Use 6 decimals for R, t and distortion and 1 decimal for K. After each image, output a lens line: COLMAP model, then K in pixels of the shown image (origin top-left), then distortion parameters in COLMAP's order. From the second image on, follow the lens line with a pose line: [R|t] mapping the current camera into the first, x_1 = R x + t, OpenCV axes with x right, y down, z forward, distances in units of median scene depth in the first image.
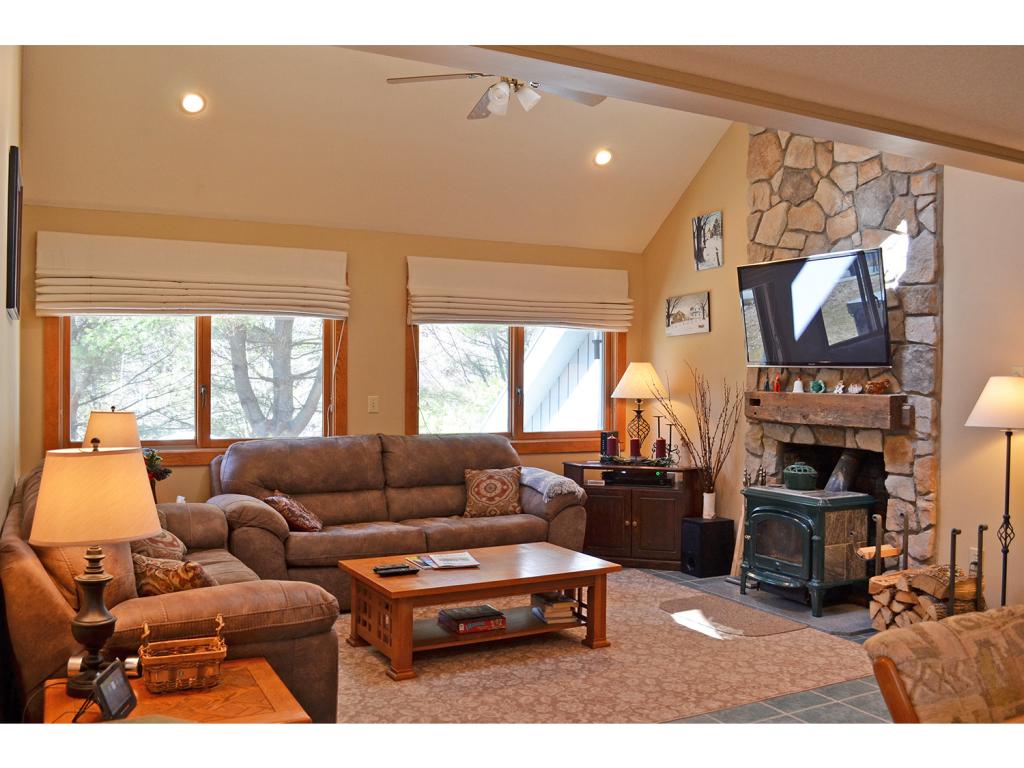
lens RADIAL K [[887.2, 0, 513.5], [0, 887.2, 379.4], [0, 0, 1]] dist [-0.069011, 0.007309]
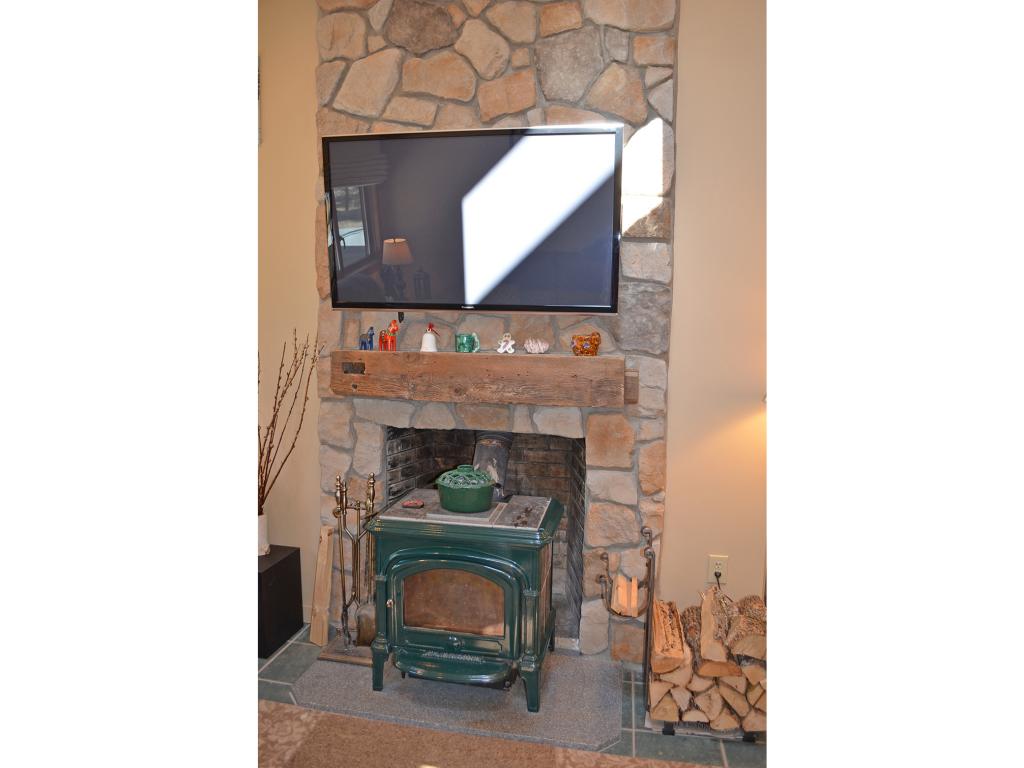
lens RADIAL K [[613.6, 0, 513.0], [0, 613.6, 372.9], [0, 0, 1]] dist [-0.080346, 0.000343]
pose [[0.625616, -0.067699, 0.777188, 0.015101], [-0.006159, 0.995768, 0.091697, -0.011460], [-0.780107, -0.062153, 0.622551, 0.715568]]
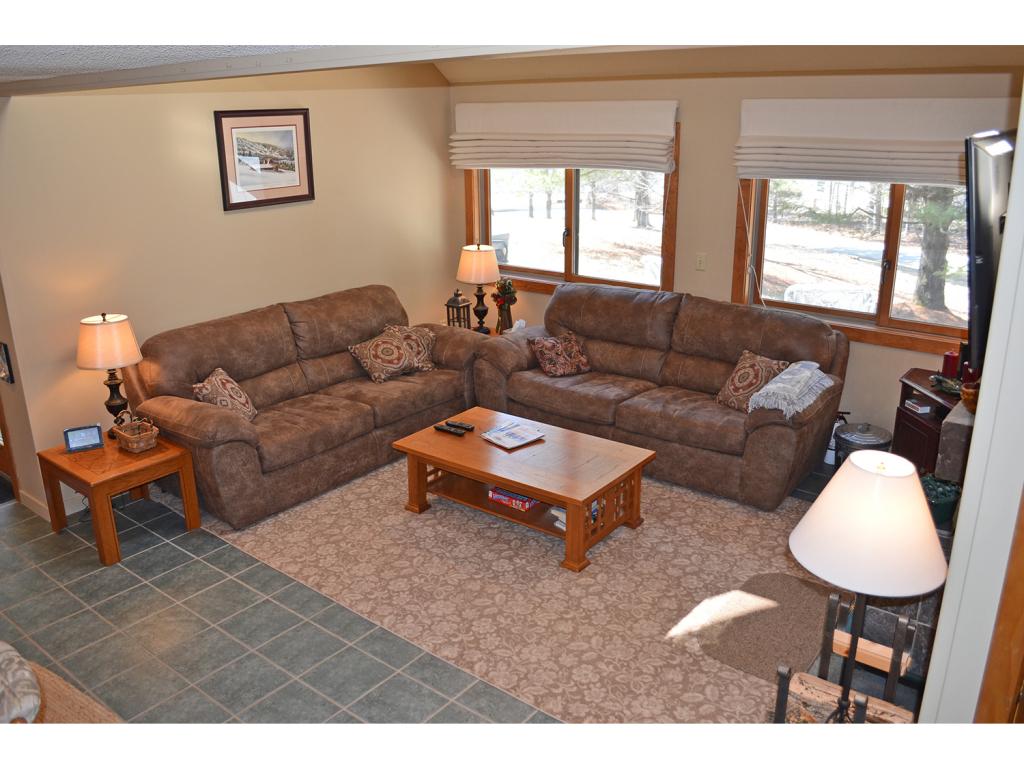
lens RADIAL K [[865.2, 0, 492.5], [0, 865.2, 374.2], [0, 0, 1]] dist [-0.056538, -0.003660]
pose [[0.383933, 0.261801, -0.885469, 0.717765], [0.014092, 0.957190, 0.289116, -0.150270], [0.923254, -0.123479, 0.363807, 0.506149]]
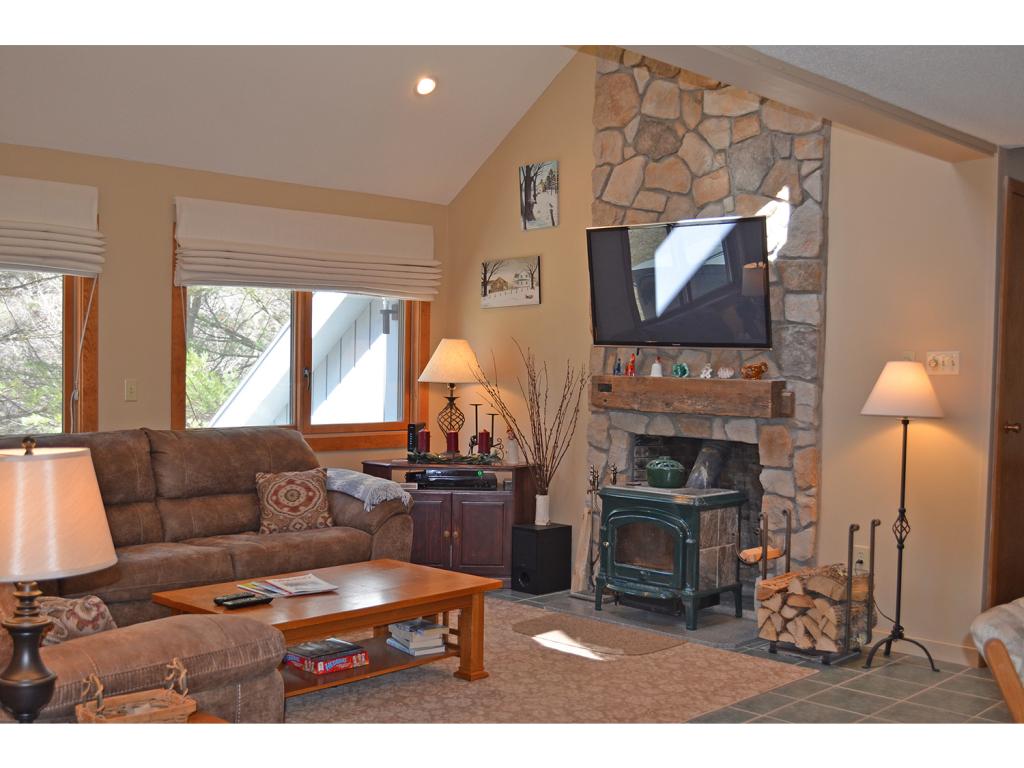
lens RADIAL K [[1142.5, 0, 505.3], [0, 1142.5, 384.4], [0, 0, 1]] dist [-0.023522, 0.000000]
pose [[0.950275, 0.001308, 0.311410, -0.182171], [-0.009041, 0.999686, 0.023388, -0.002709], [-0.311281, -0.025040, 0.949988, -0.030868]]
